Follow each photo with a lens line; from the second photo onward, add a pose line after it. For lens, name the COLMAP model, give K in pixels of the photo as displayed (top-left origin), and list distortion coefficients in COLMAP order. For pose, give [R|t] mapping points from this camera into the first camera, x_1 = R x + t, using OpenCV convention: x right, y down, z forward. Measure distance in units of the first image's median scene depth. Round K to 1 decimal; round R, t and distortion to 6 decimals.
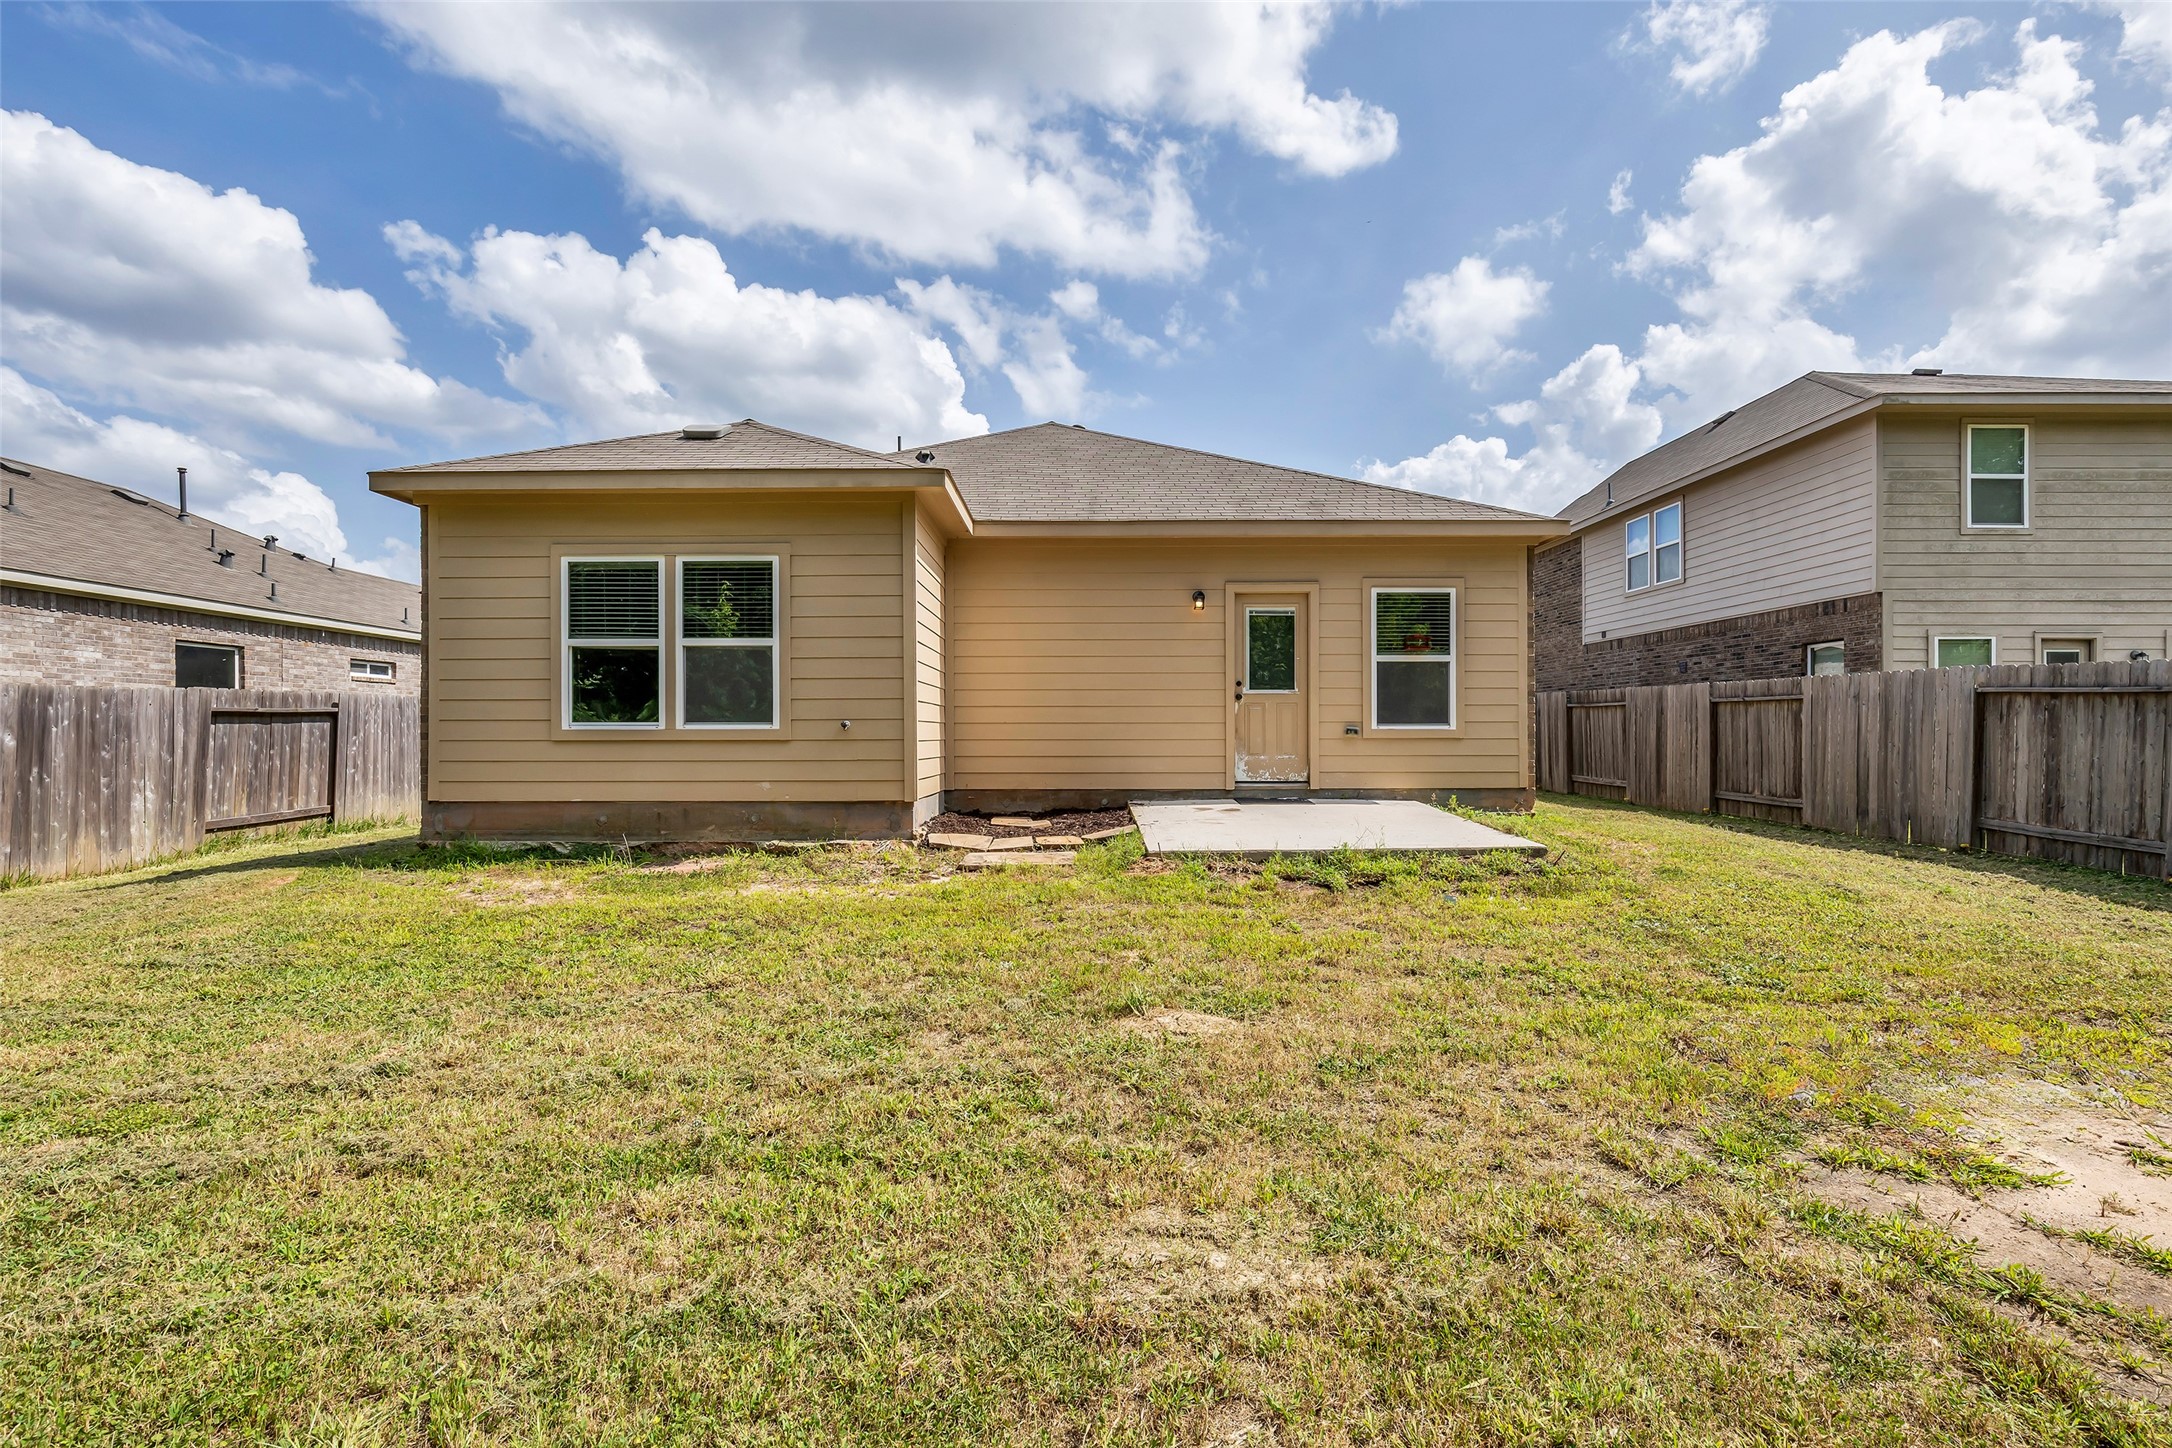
lens RADIAL K [[993.0, 0, 1085.6], [0, 993.0, 676.1], [0, 0, 1]] dist [-0.020349, 0.000429]
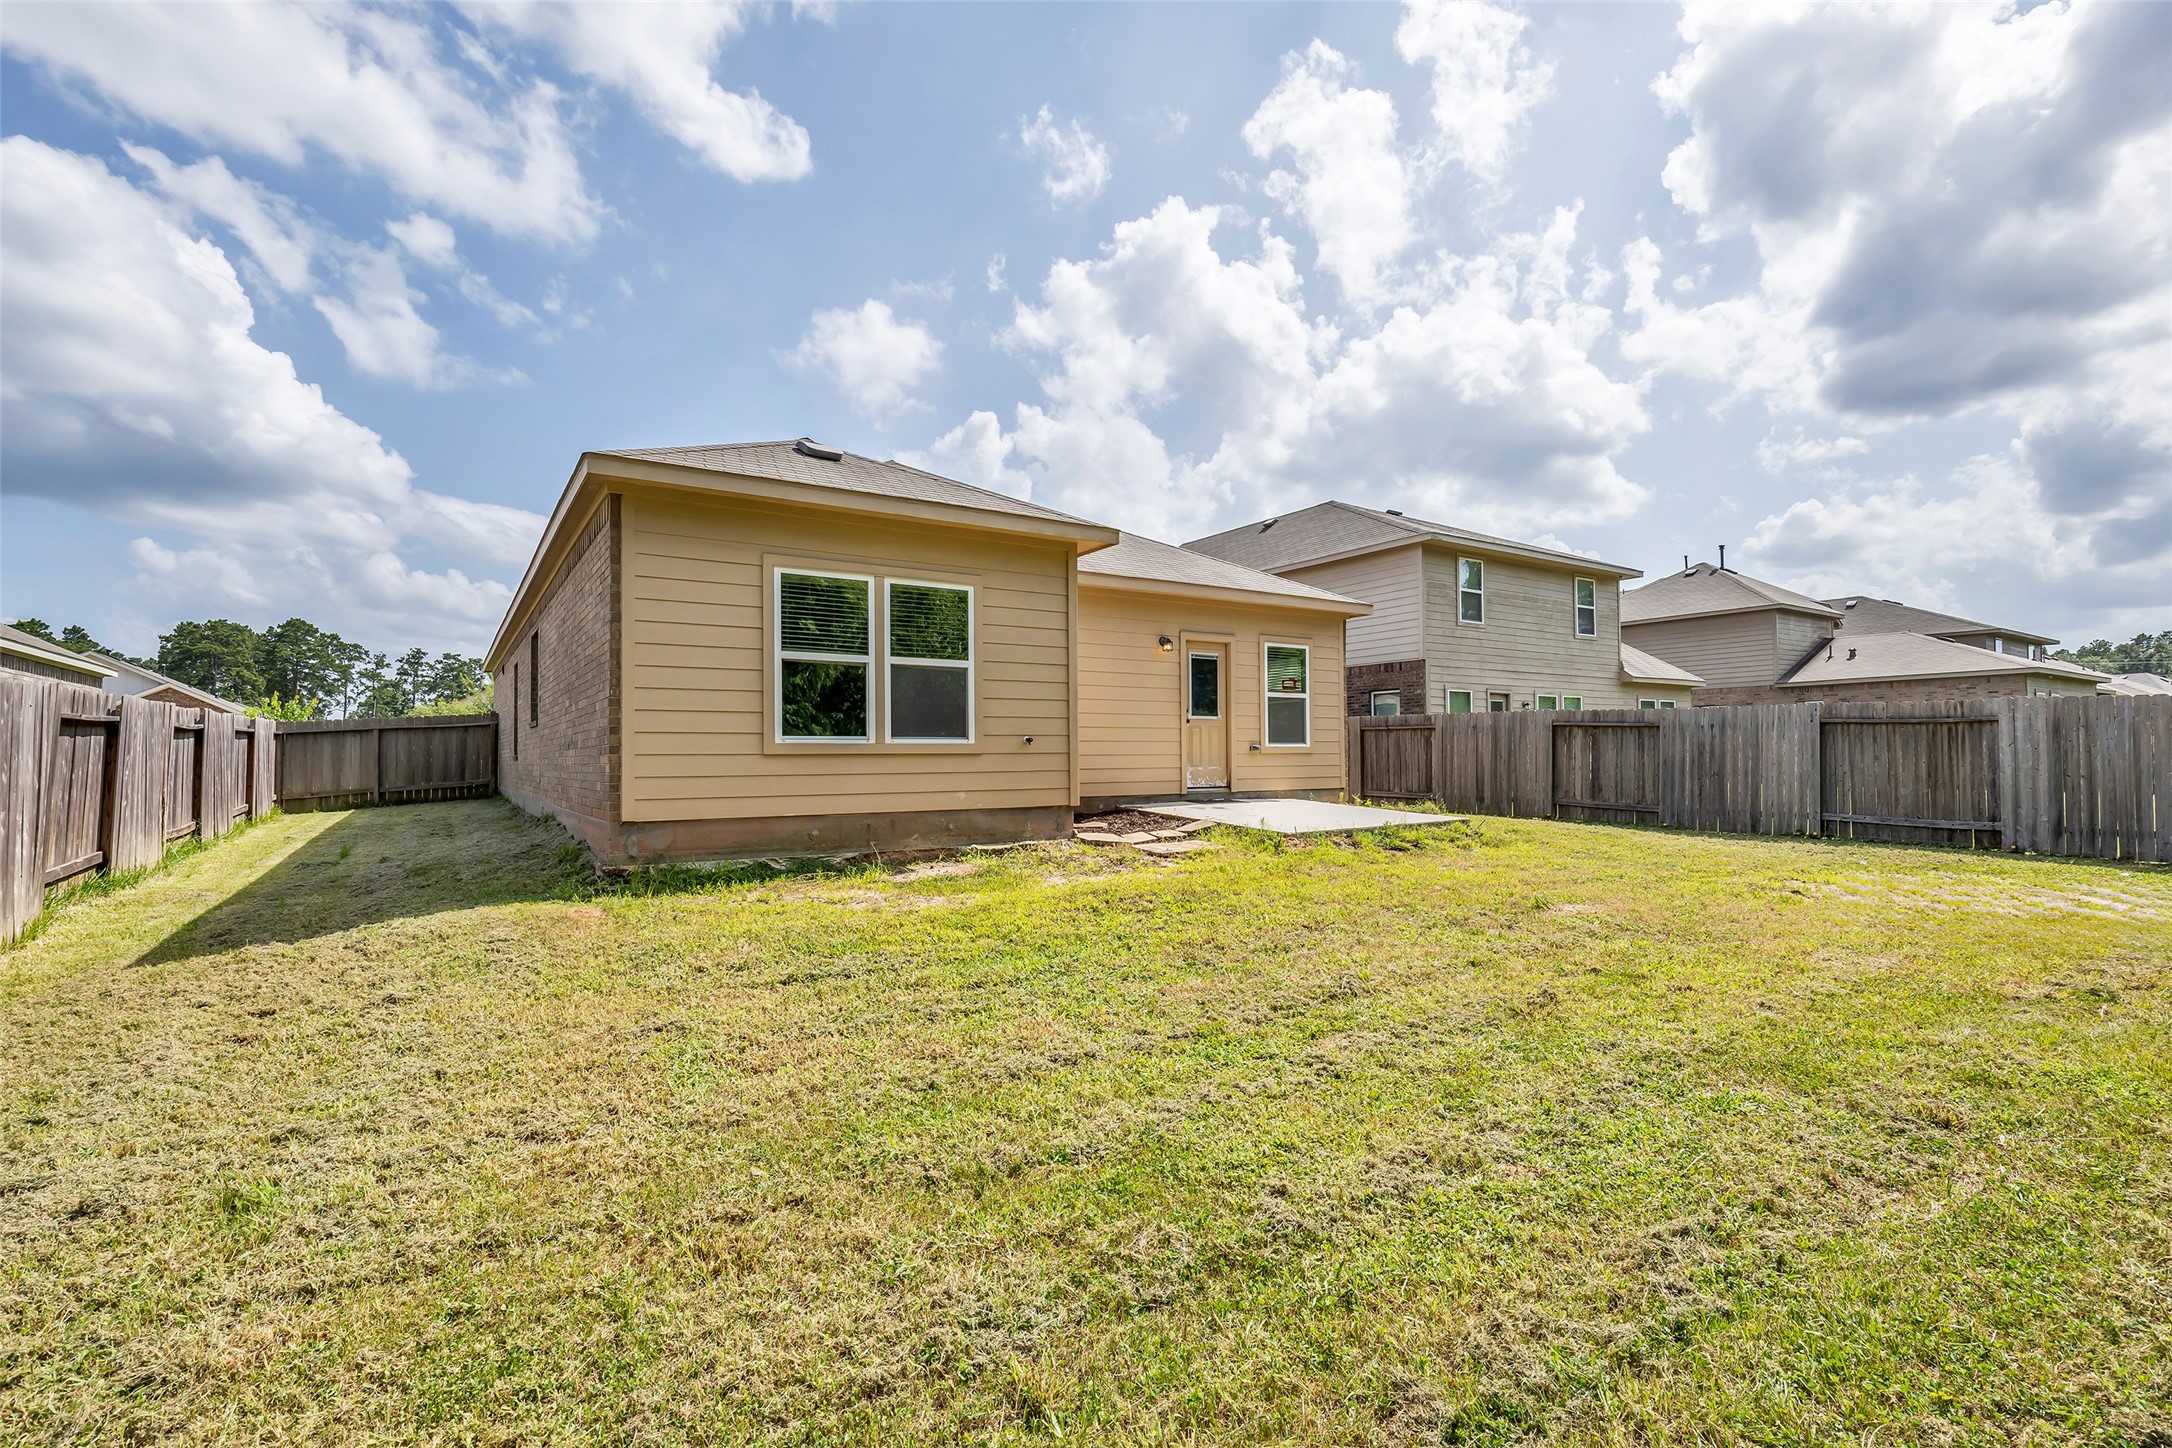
lens RADIAL K [[991.3, 0, 1078.6], [0, 991.3, 737.9], [0, 0, 1]] dist [-0.015000, 0.000532]
pose [[0.833395, 0.006222, 0.552643, -0.811221], [-0.025702, 0.999291, 0.027509, 0.013117], [-0.552080, -0.037130, 0.832964, 0.013604]]
